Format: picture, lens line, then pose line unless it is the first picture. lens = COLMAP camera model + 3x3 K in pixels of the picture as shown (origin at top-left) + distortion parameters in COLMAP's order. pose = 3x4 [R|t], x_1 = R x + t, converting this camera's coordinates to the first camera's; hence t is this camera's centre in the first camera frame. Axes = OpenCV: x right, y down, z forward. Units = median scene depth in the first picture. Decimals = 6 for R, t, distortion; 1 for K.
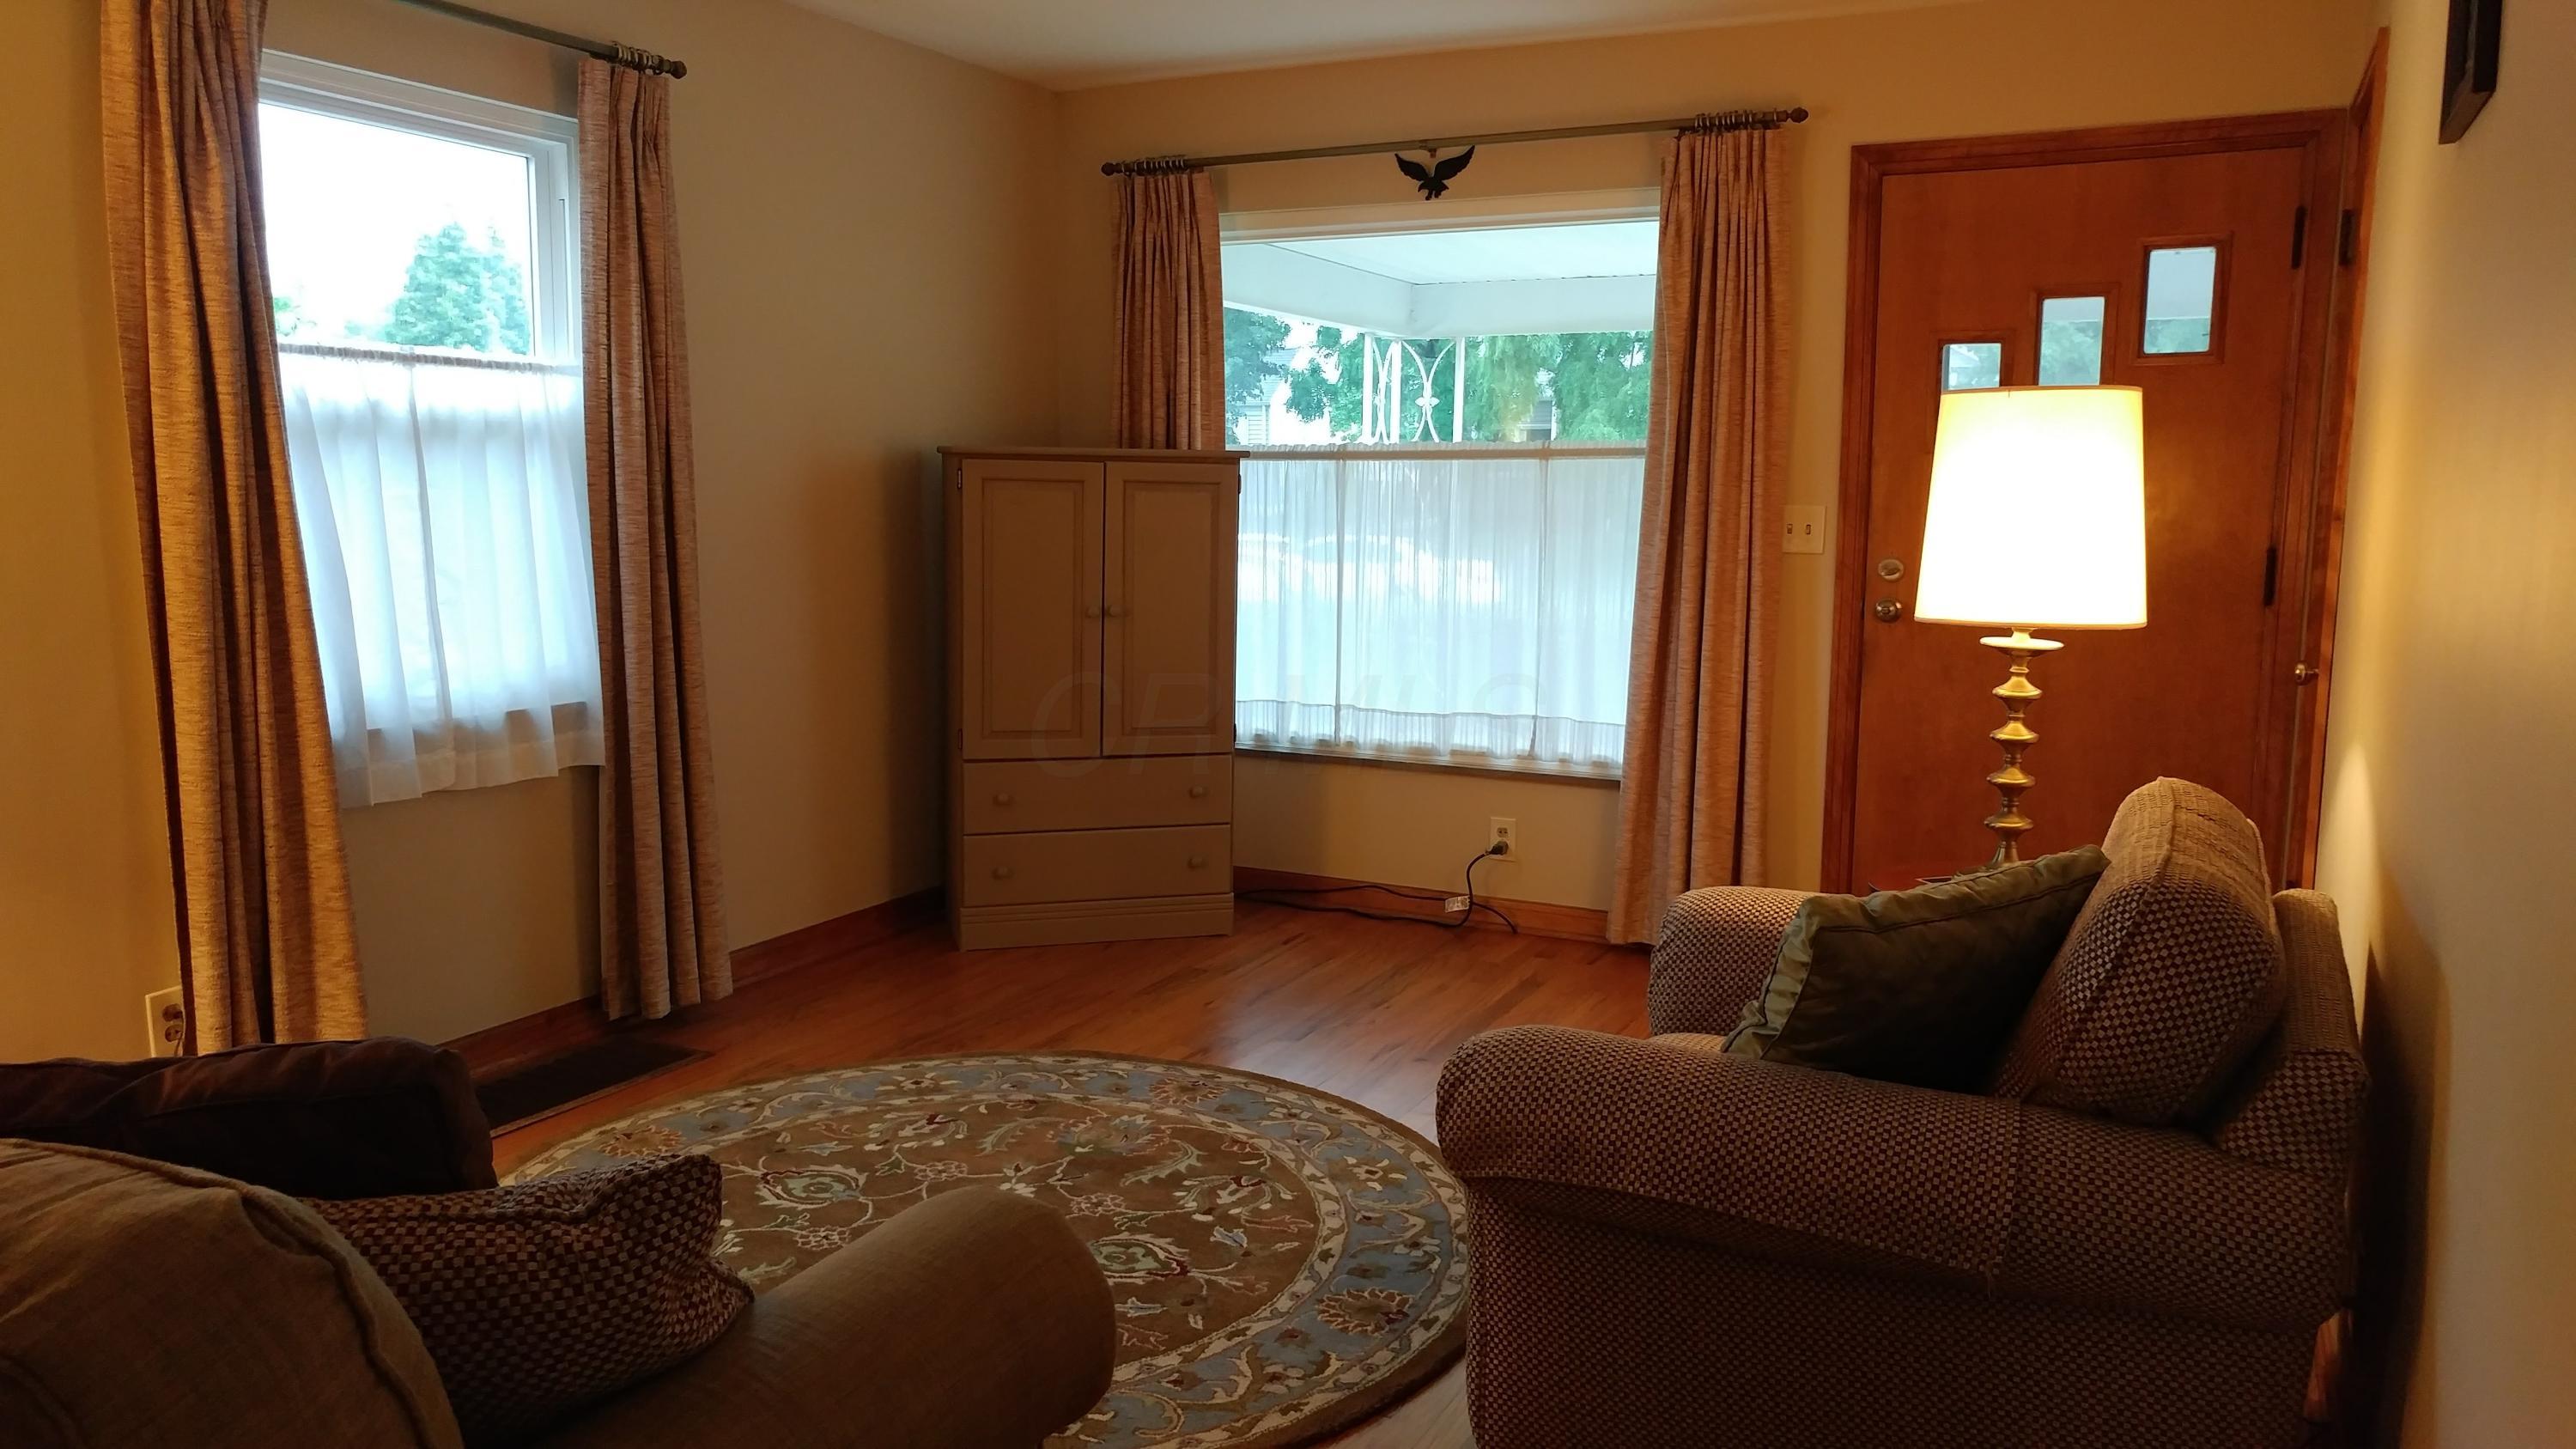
lens RADIAL K [[1888.6, 0, 1294.6], [0, 1888.6, 722.1], [0, 0, 1]] dist [0.054042, -0.007484]
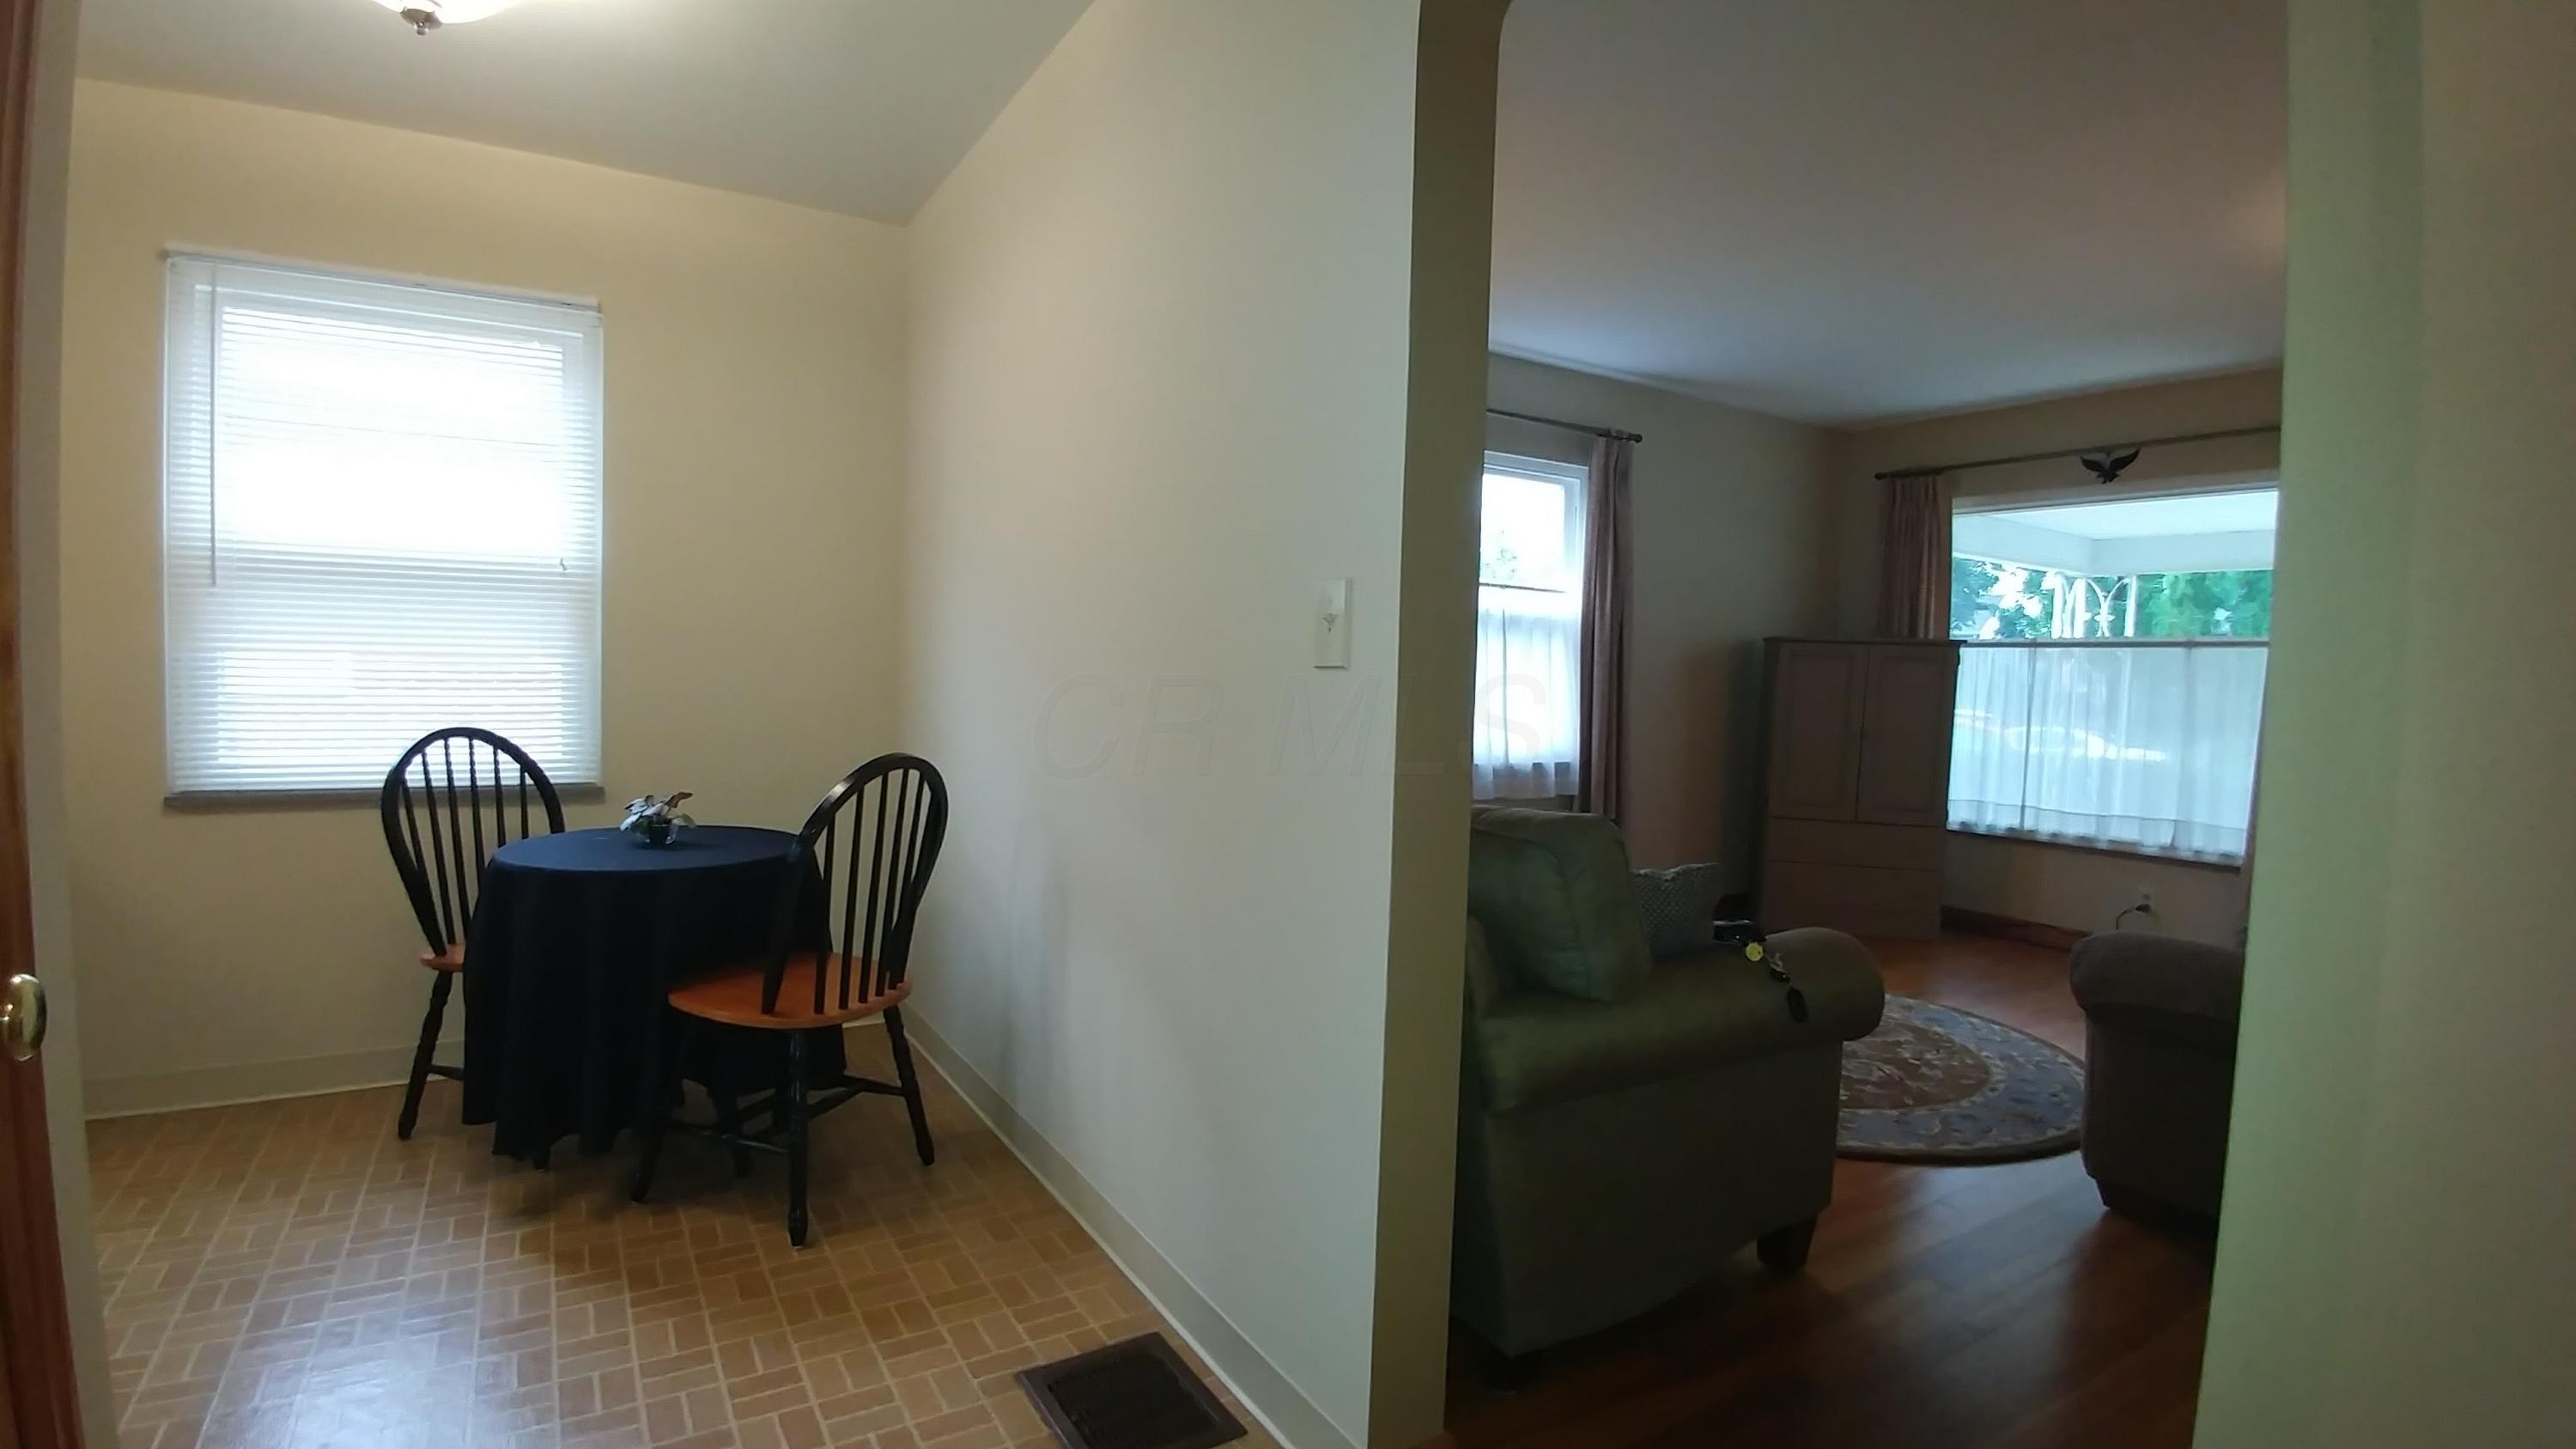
lens RADIAL K [[1226.3, 0, 1288.8], [0, 1226.3, 726.5], [0, 0, 1]] dist [-0.017866, -0.001488]
pose [[0.862902, 0.044025, -0.503451, 0.003569], [-0.090604, 0.993535, -0.068410, 0.054997], [0.497184, 0.104646, 0.861311, -0.182529]]
